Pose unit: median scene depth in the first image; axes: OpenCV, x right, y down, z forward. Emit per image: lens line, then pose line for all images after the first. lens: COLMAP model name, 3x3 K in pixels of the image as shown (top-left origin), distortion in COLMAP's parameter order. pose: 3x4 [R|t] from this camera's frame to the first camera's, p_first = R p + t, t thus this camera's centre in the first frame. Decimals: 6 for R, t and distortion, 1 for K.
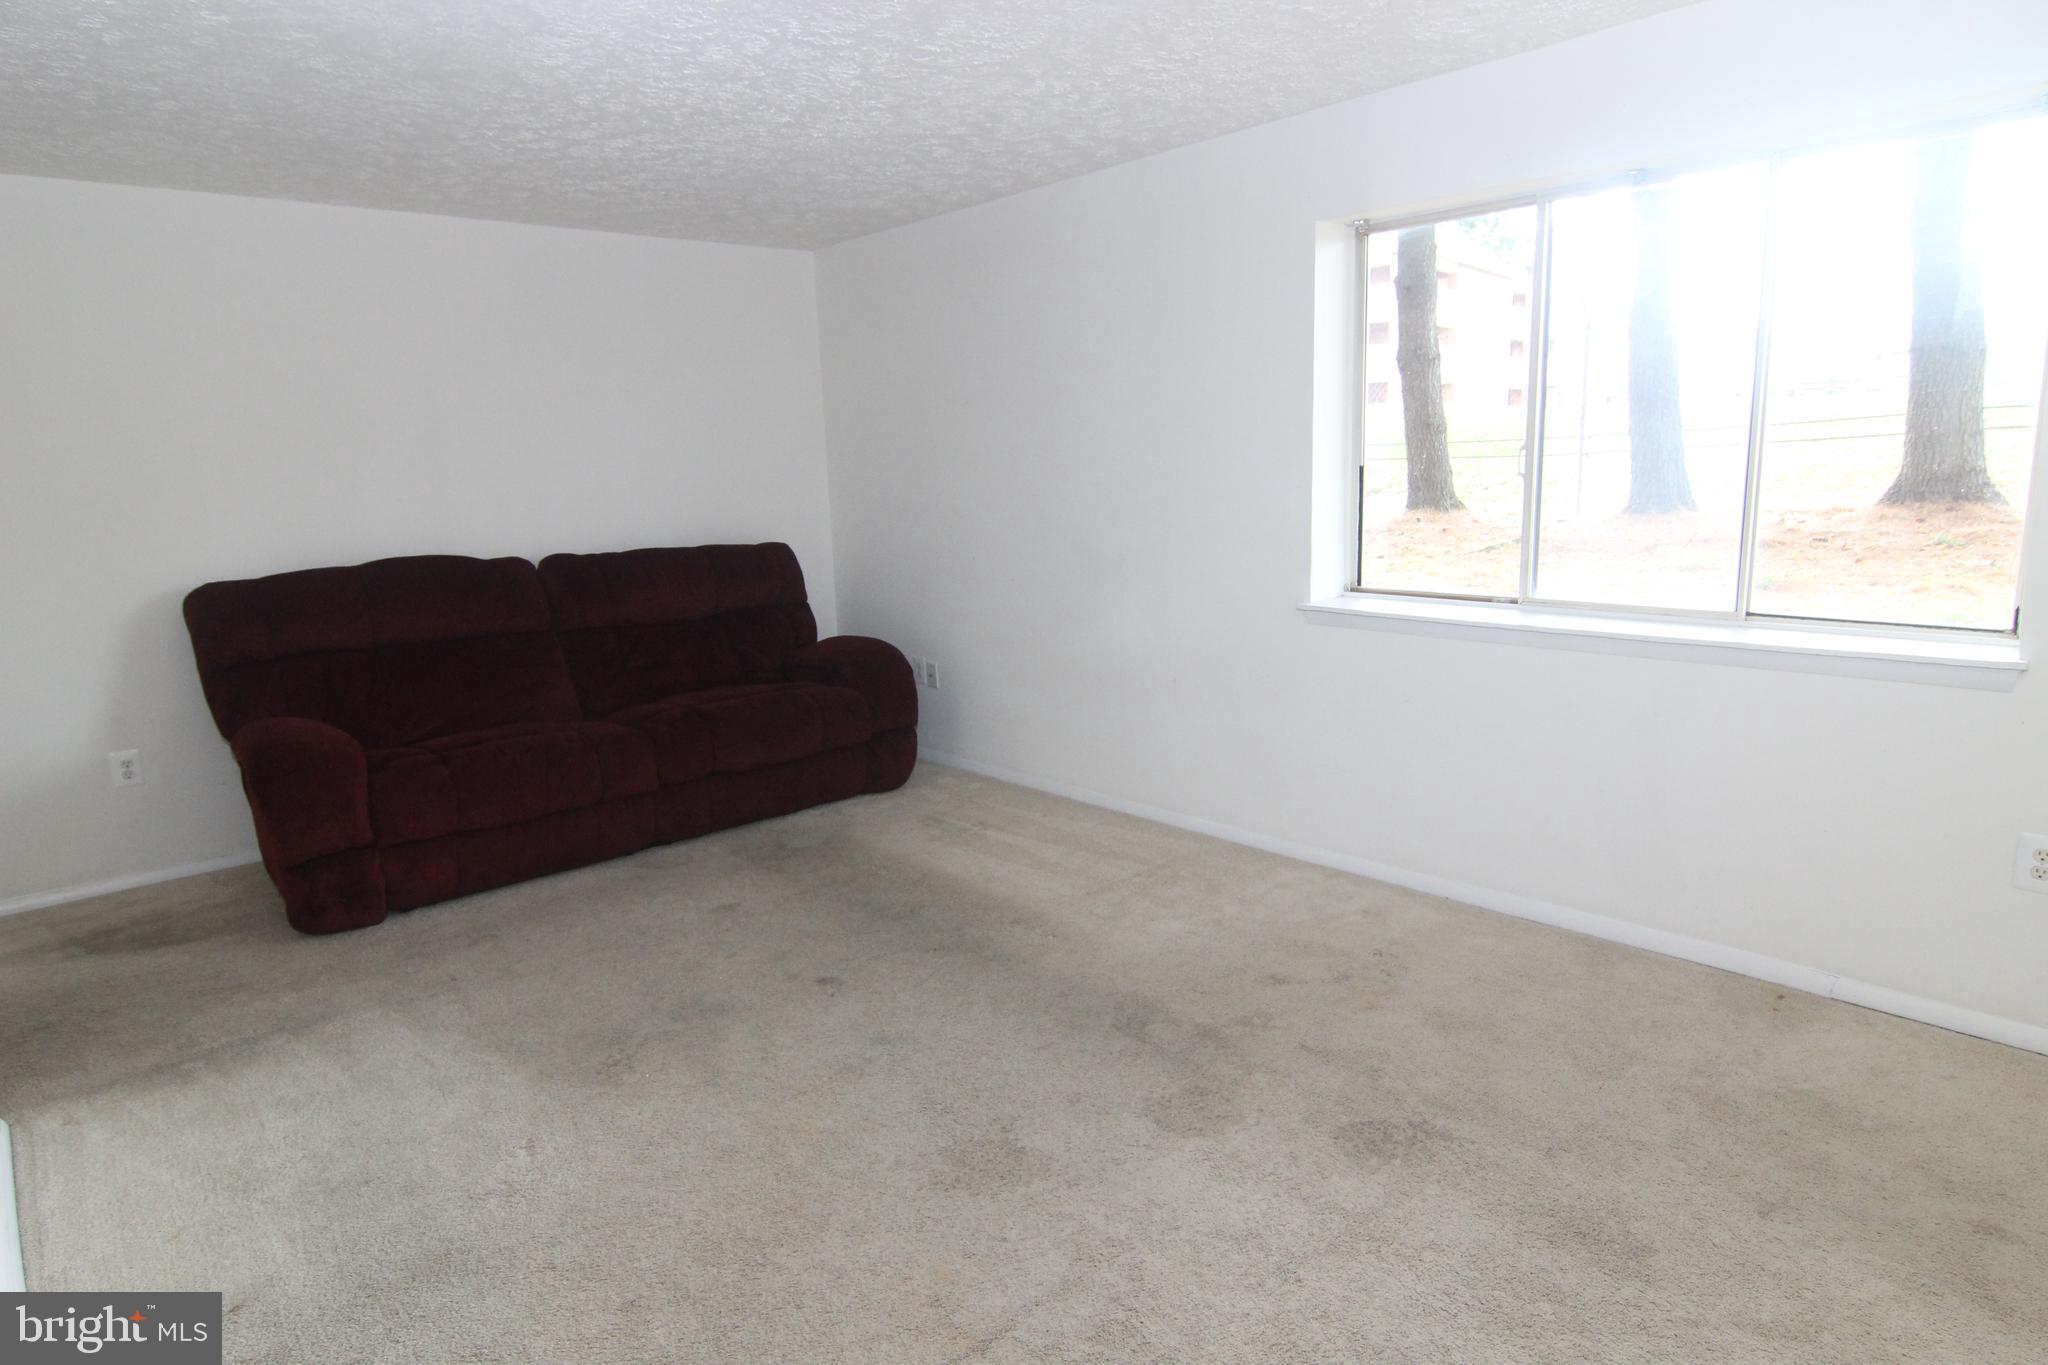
lens RADIAL K [[1154.2, 0, 1017.5], [0, 1154.2, 725.4], [0, 0, 1]] dist [-0.010163, -0.008509]
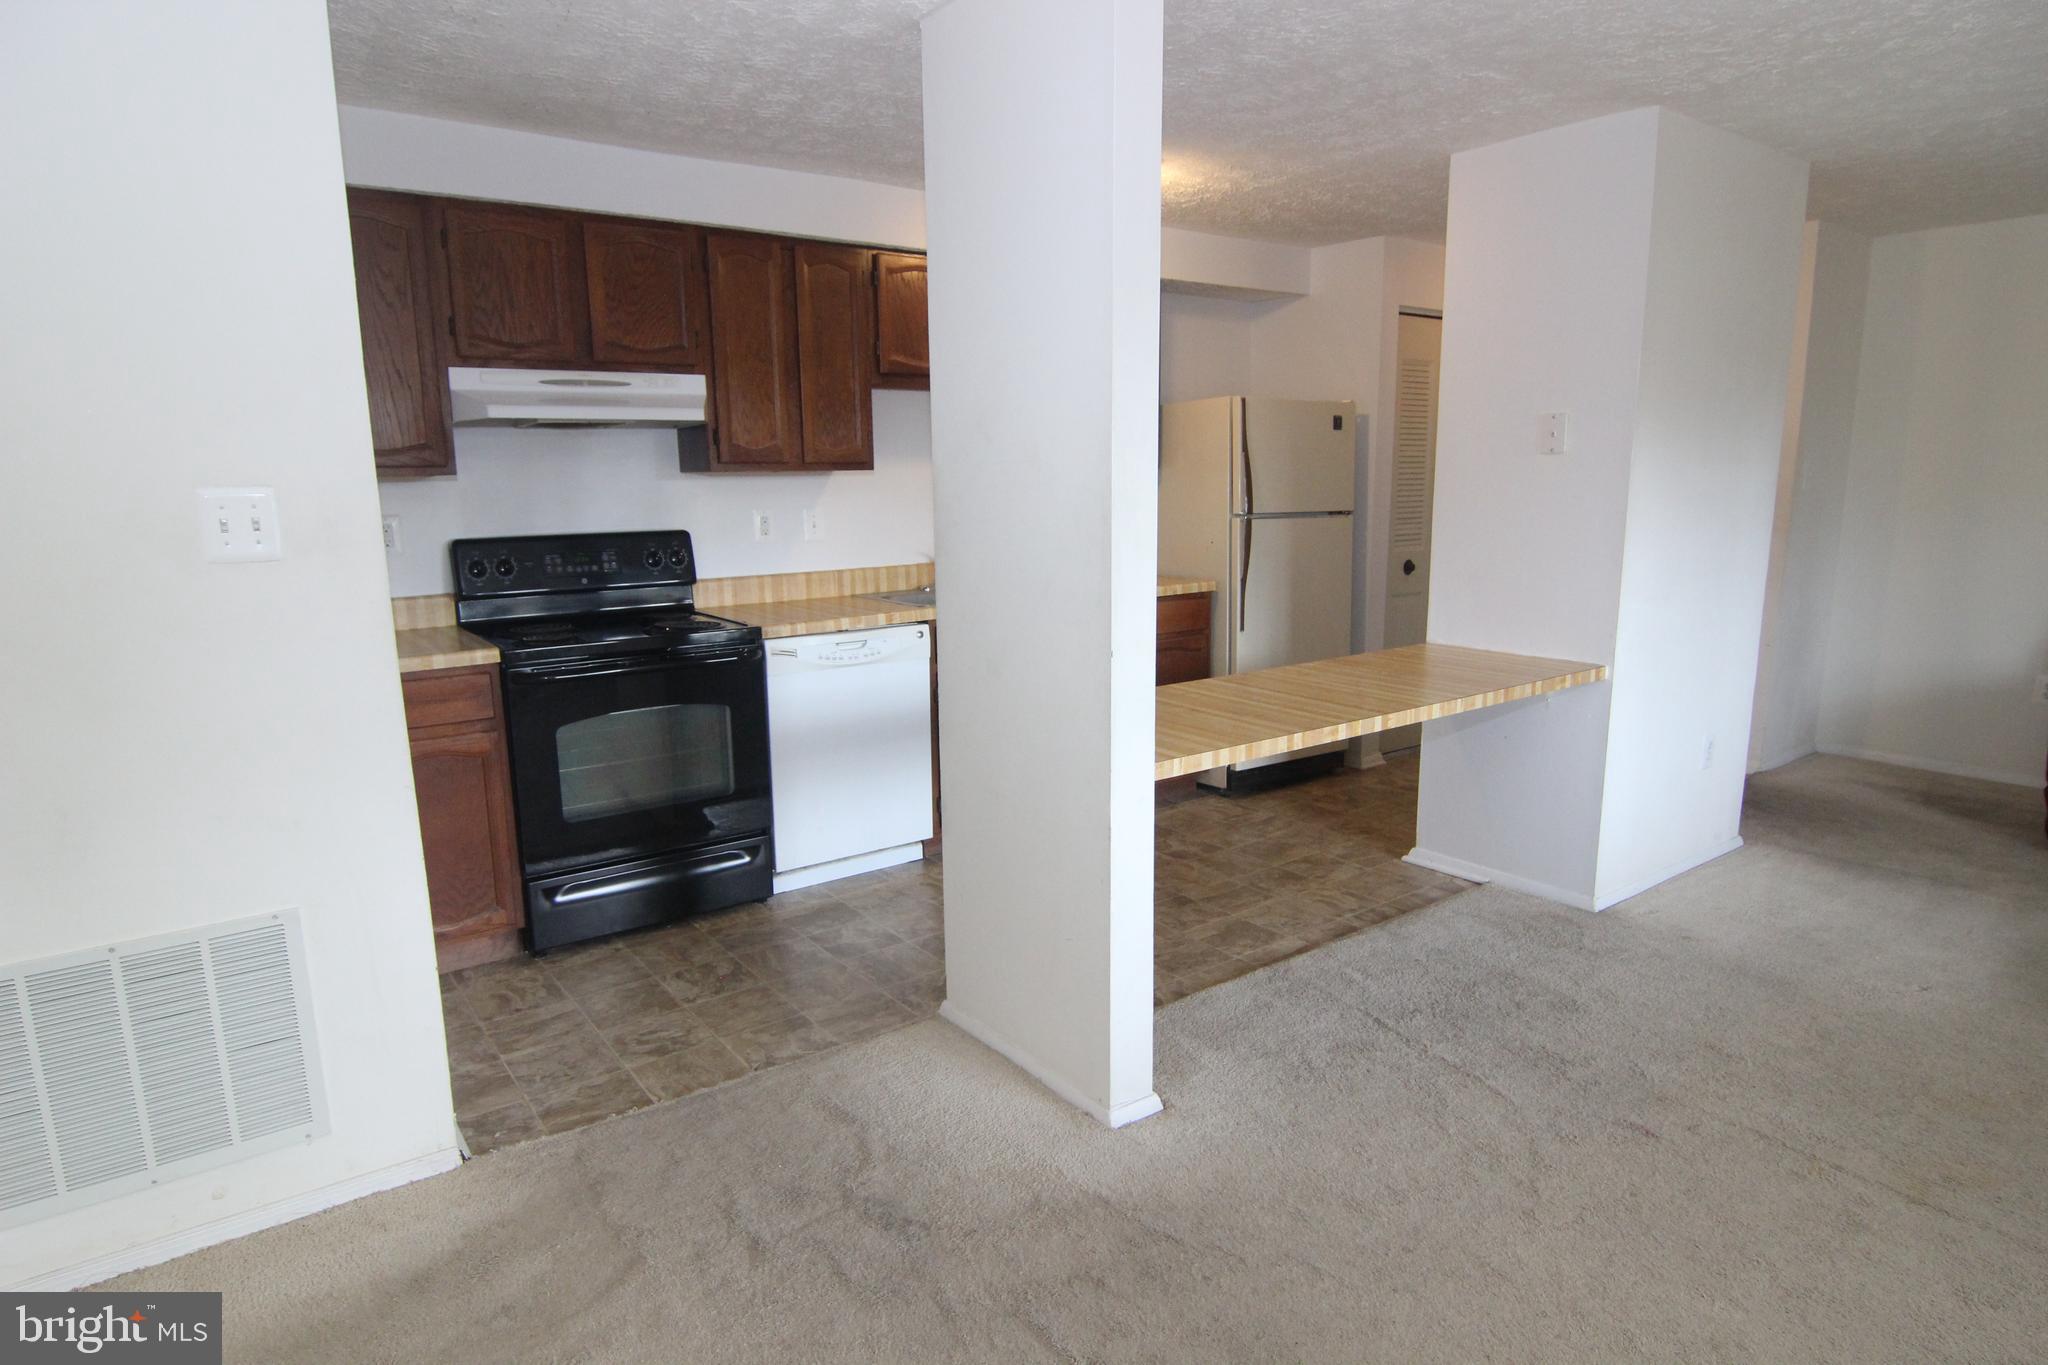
lens RADIAL K [[1154.2, 0, 1022.1], [0, 1154.2, 684.4], [0, 0, 1]] dist [-0.010163, -0.008509]
pose [[-0.105894, 0.218900, -0.969984, 0.586308], [-0.205941, 0.949491, 0.236758, -0.033803], [0.972818, 0.224830, -0.055465, 0.013325]]
